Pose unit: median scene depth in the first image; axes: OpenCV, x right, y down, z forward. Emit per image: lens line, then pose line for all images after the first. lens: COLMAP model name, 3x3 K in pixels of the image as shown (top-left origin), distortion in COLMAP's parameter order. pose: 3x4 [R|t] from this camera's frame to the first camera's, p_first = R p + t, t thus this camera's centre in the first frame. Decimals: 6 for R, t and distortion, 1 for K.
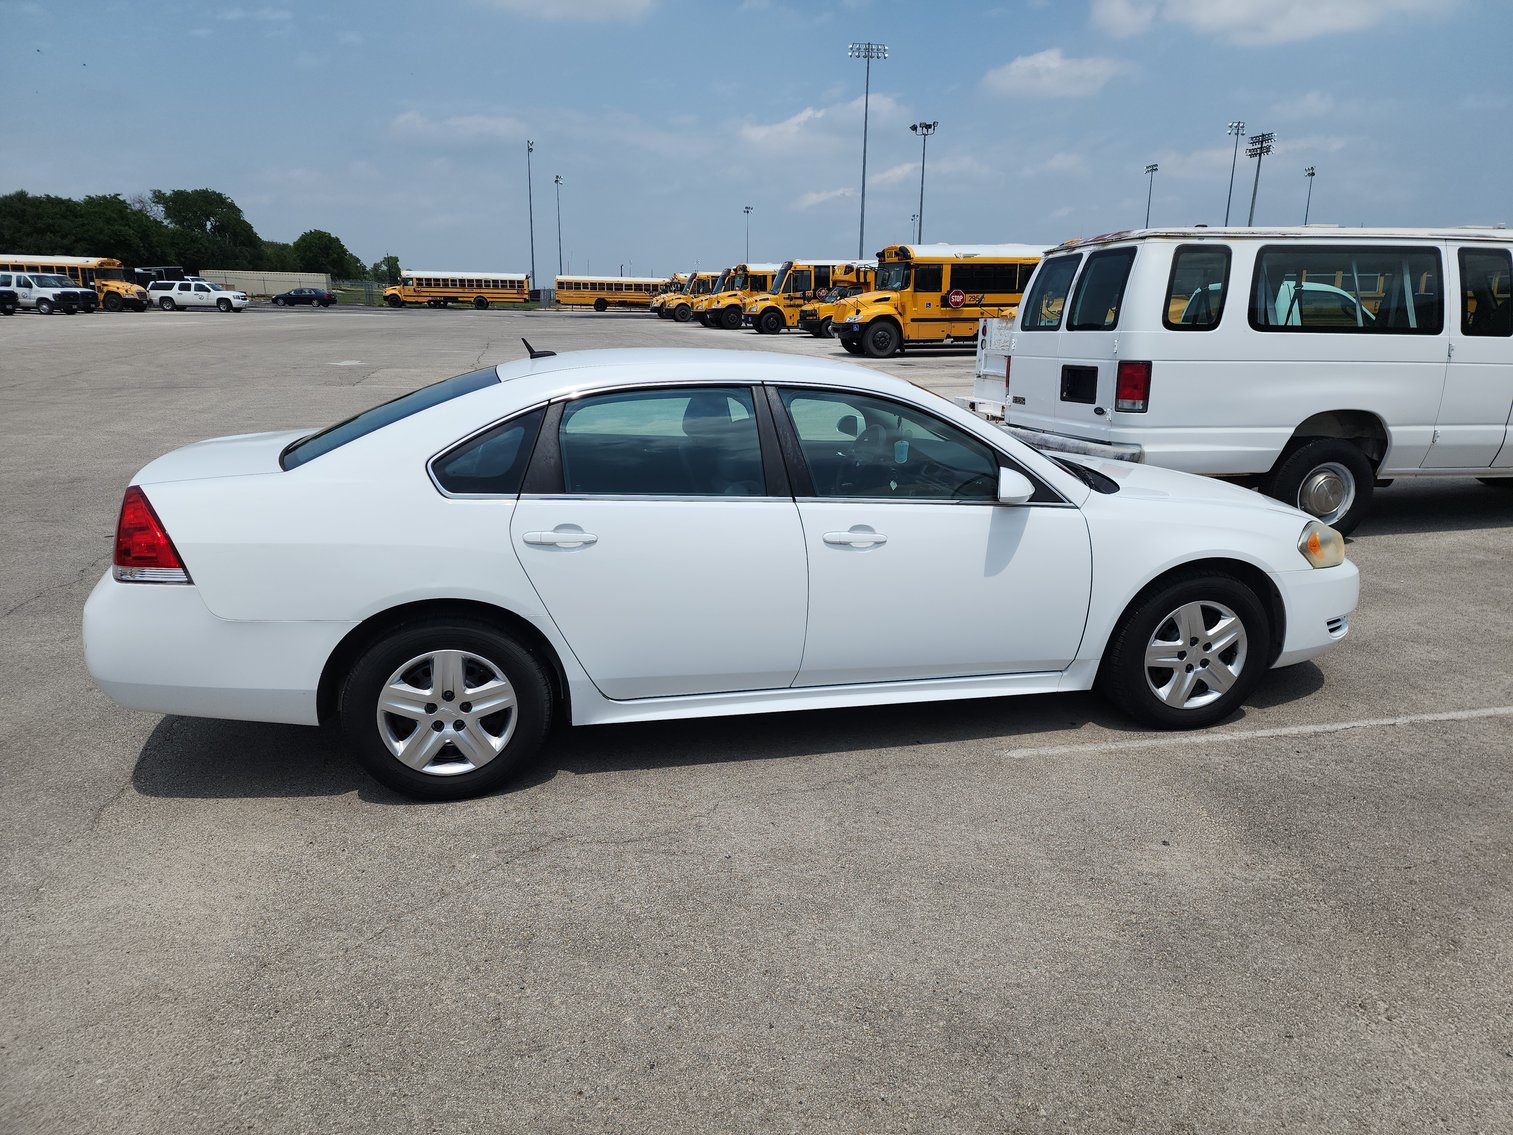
lens RADIAL K [[996.8, 0, 760.0], [0, 996.8, 564.8], [0, 0, 1]] dist [-0.029998, -0.006011]
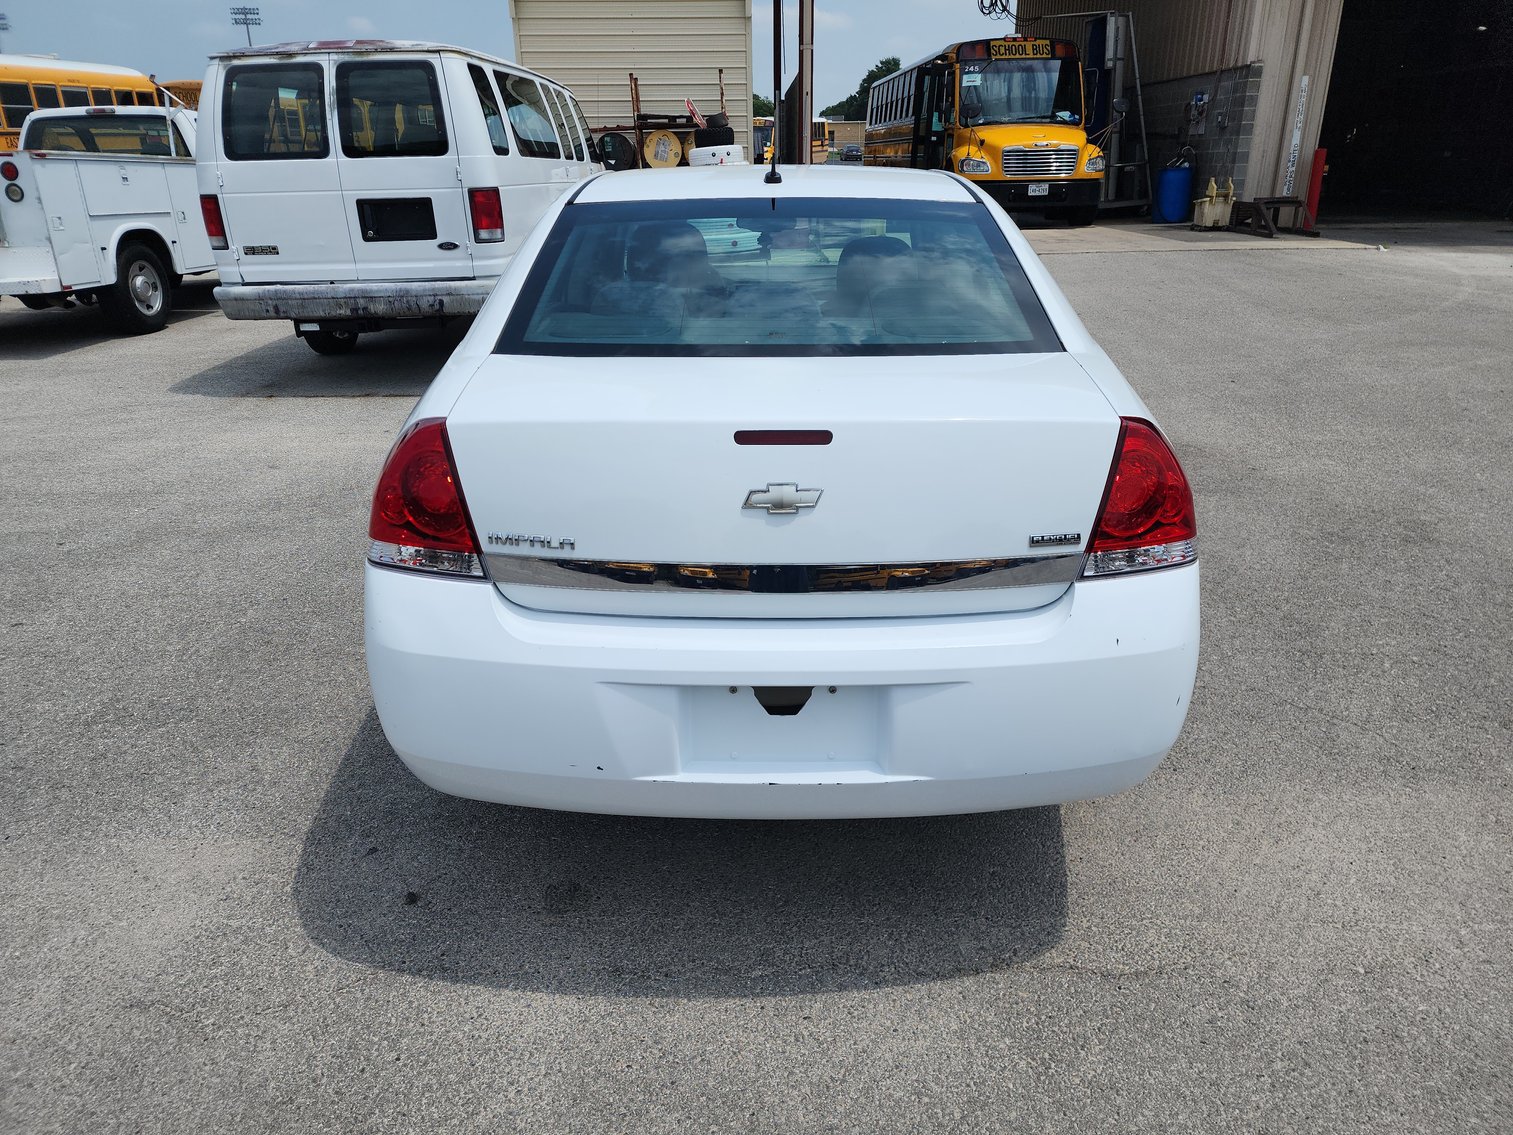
lens RADIAL K [[996.8, 0, 819.2], [0, 996.8, 570.6], [0, 0, 1]] dist [-0.029998, -0.006011]
pose [[0.201056, -0.368253, 0.907726, -0.540014], [0.230017, 0.918488, 0.321672, -0.092859], [-0.952192, 0.144118, 0.269371, 0.459531]]
